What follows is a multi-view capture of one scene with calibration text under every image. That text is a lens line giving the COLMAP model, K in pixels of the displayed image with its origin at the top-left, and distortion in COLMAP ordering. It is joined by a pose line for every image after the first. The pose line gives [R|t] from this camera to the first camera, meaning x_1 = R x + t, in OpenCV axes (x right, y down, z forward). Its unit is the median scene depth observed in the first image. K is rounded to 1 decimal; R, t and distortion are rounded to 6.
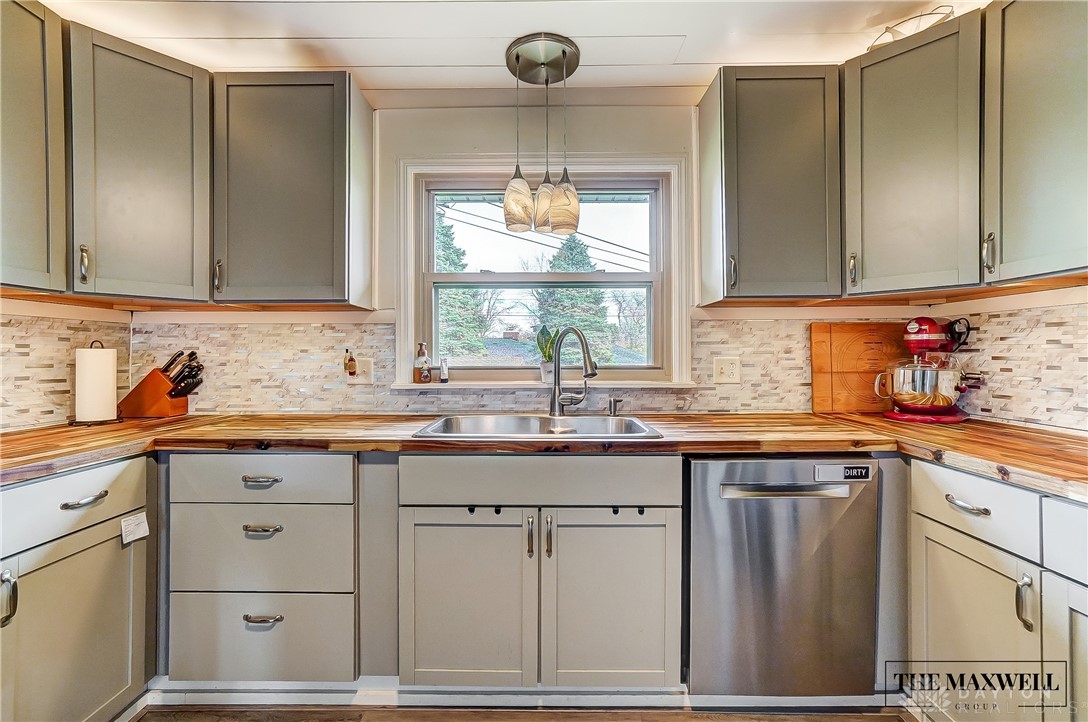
lens RADIAL K [[471.3, 0, 544.0], [0, 471.3, 361.0], [0, 0, 1]] dist [-0.029933, 0.000315]
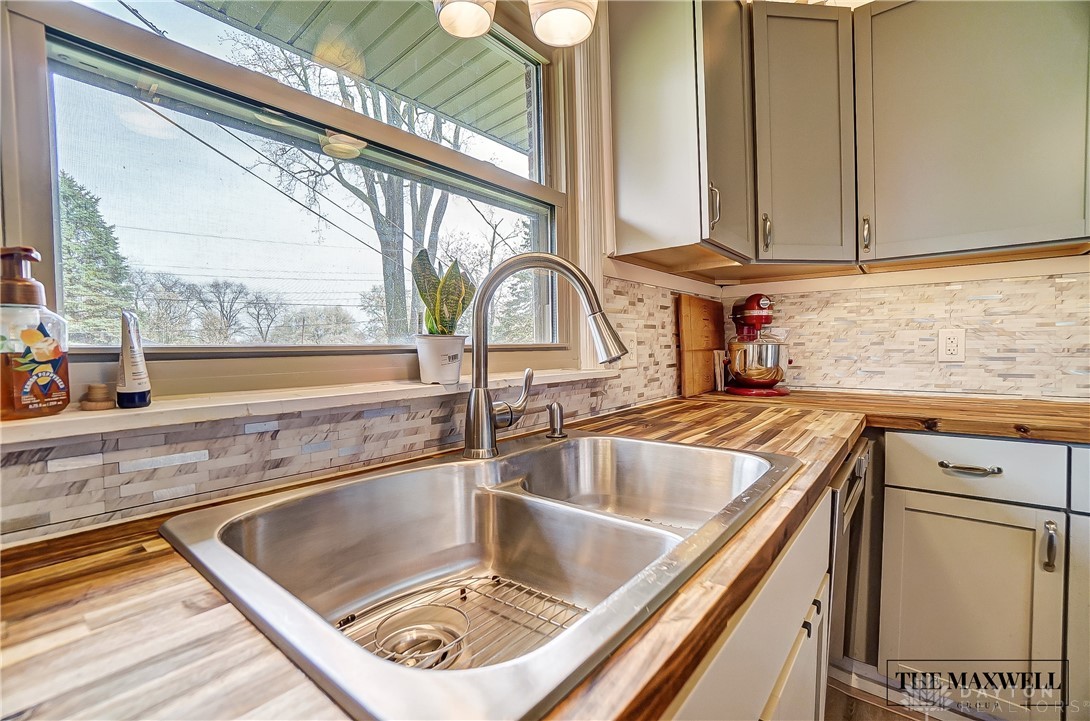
lens RADIAL K [[472.2, 0, 545.0], [0, 472.2, 360.5], [0, 0, 1]] dist [-0.029933, 0.000315]
pose [[0.630497, -0.029962, 0.775613, -0.270781], [0.024795, 0.999522, 0.018456, 0.020279], [-0.775795, 0.007595, 0.630939, 0.651530]]
